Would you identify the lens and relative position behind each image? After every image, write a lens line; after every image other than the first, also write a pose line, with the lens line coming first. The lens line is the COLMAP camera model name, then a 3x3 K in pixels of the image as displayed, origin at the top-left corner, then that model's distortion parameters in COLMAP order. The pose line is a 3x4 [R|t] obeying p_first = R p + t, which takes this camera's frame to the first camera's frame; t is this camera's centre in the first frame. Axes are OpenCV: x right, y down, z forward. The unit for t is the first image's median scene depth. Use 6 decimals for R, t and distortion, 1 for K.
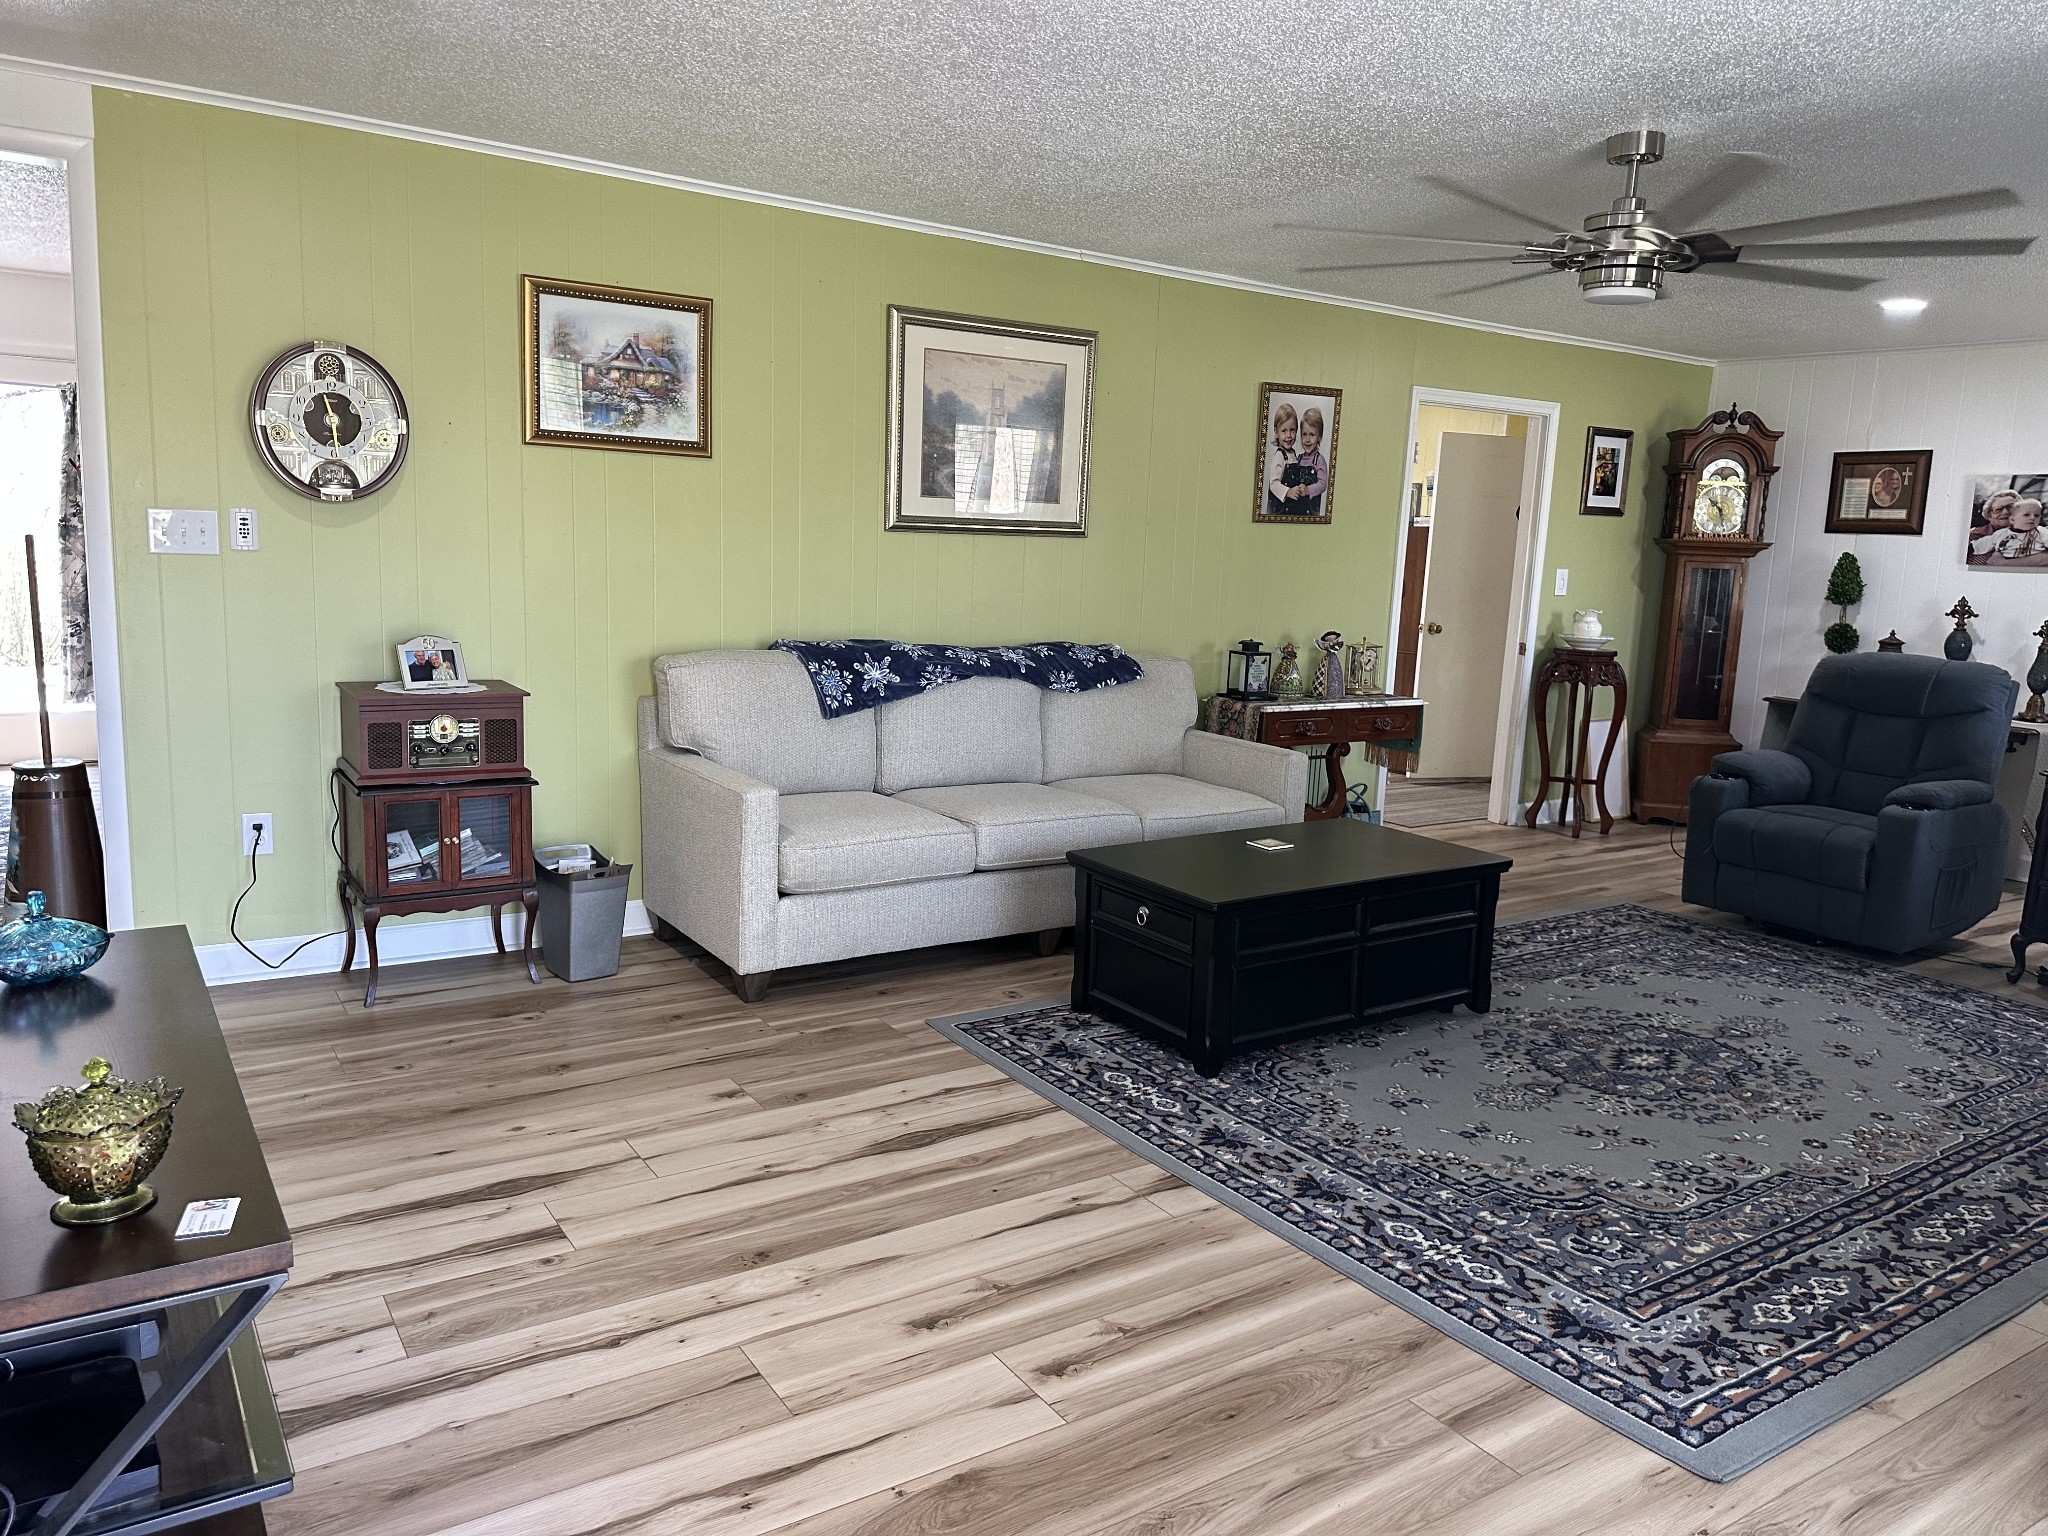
lens RADIAL K [[1441.4, 0, 1013.8], [0, 1441.4, 752.1], [0, 0, 1]] dist [0.003316, -0.010652]
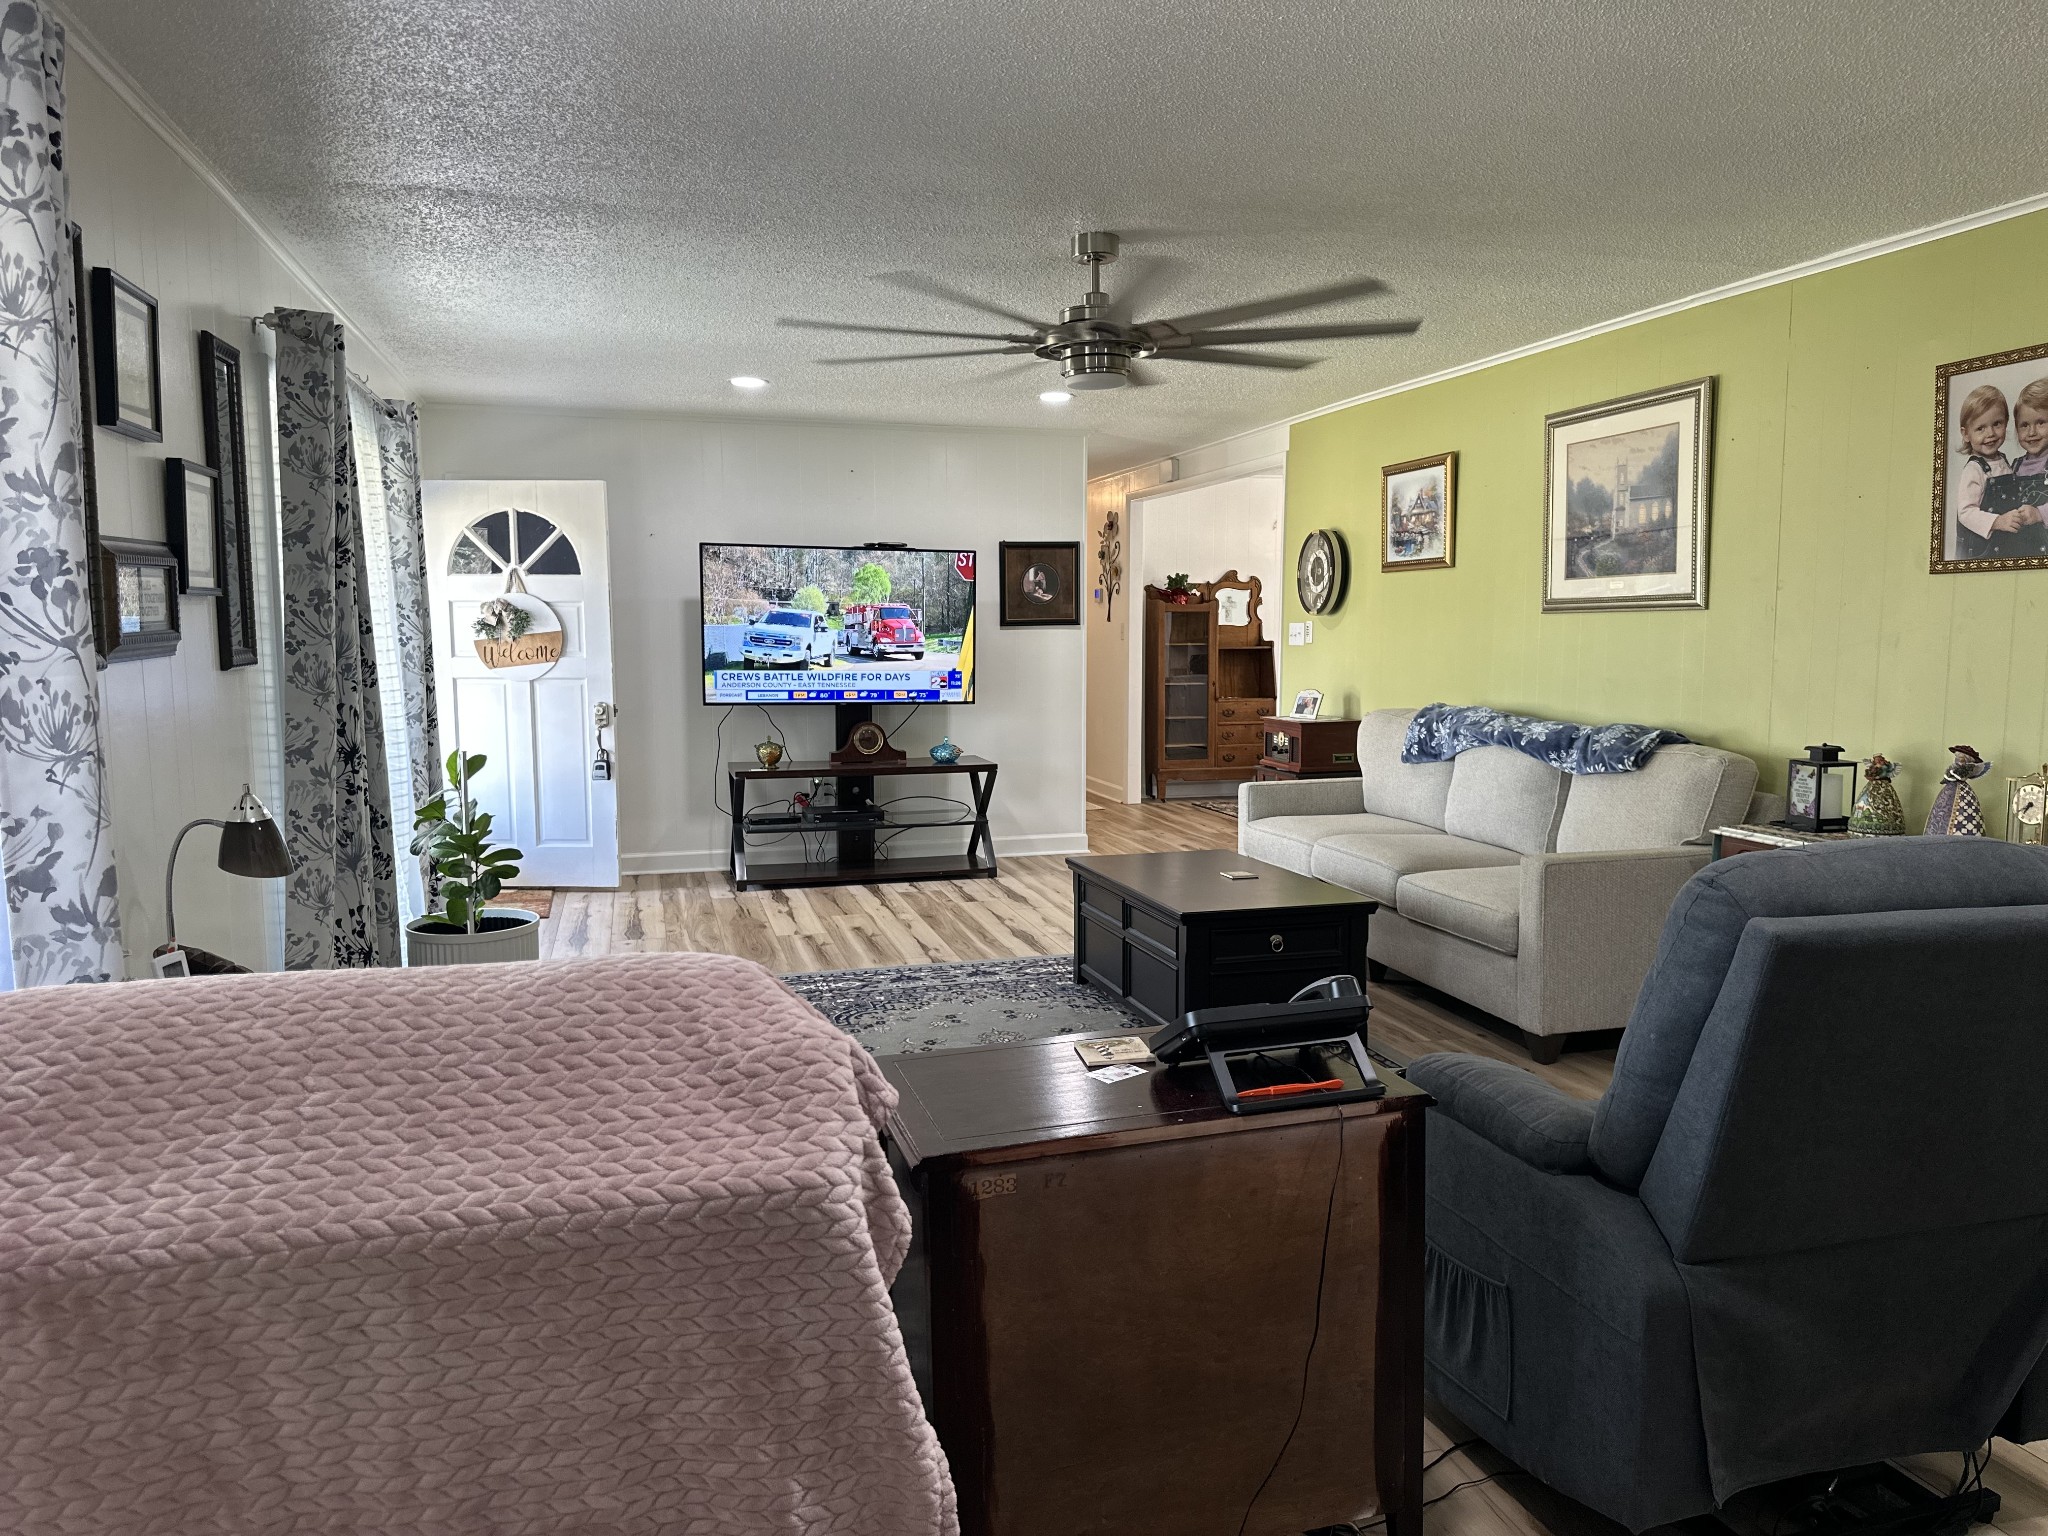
lens RADIAL K [[1441.4, 0, 1018.9], [0, 1441.4, 764.1], [0, 0, 1]] dist [0.003316, -0.010652]
pose [[-0.305157, 0.051048, -0.950933, 0.942432], [-0.150017, 0.983517, 0.100938, -0.078549], [0.940411, 0.173458, -0.292470, 0.823869]]
